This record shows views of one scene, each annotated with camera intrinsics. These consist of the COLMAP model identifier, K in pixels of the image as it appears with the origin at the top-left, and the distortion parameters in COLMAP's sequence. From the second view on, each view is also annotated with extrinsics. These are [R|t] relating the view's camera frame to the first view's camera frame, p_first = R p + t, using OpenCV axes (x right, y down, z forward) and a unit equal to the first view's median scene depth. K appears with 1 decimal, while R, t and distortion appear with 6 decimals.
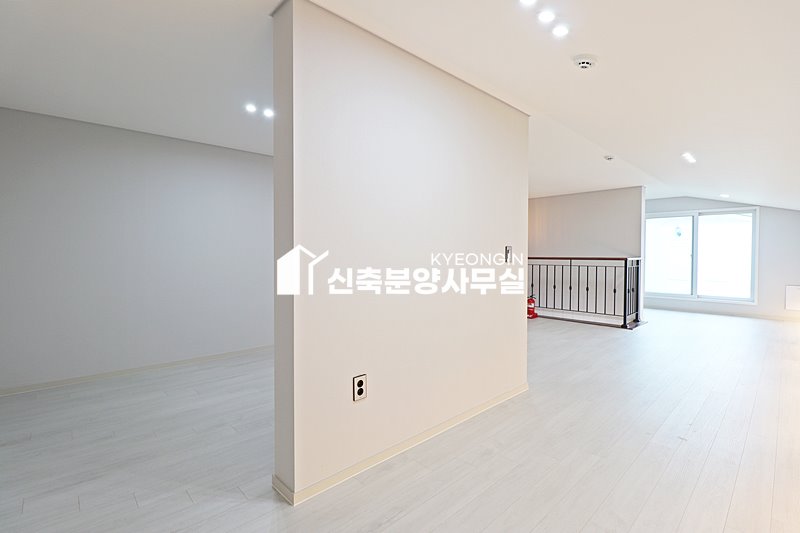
lens RADIAL K [[373.8, 0, 402.7], [0, 373.8, 262.6], [0, 0, 1]] dist [-0.004564, -0.008965]
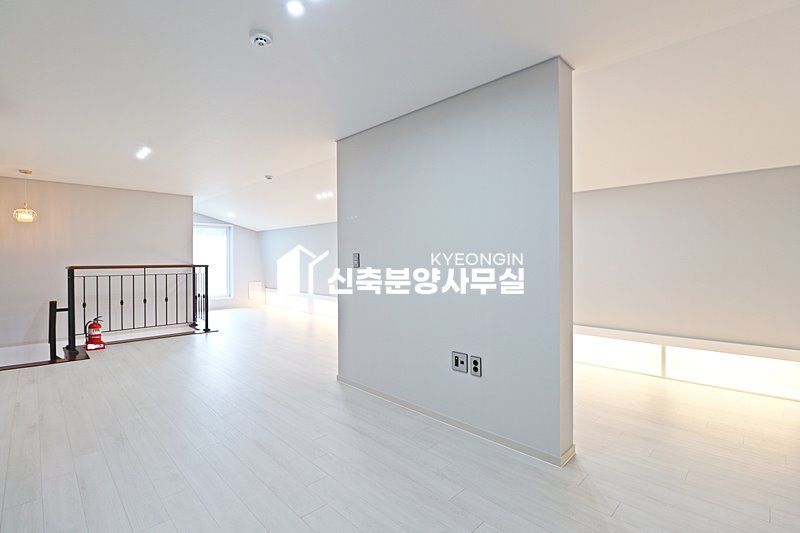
lens RADIAL K [[373.8, 0, 402.7], [0, 373.8, 262.6], [0, 0, 1]] dist [-0.004564, -0.008965]
pose [[-0.048848, -0.008743, 0.998768, -0.426048], [0.028229, 0.999550, 0.010131, -0.011841], [-0.998407, 0.028689, -0.048579, 0.447309]]
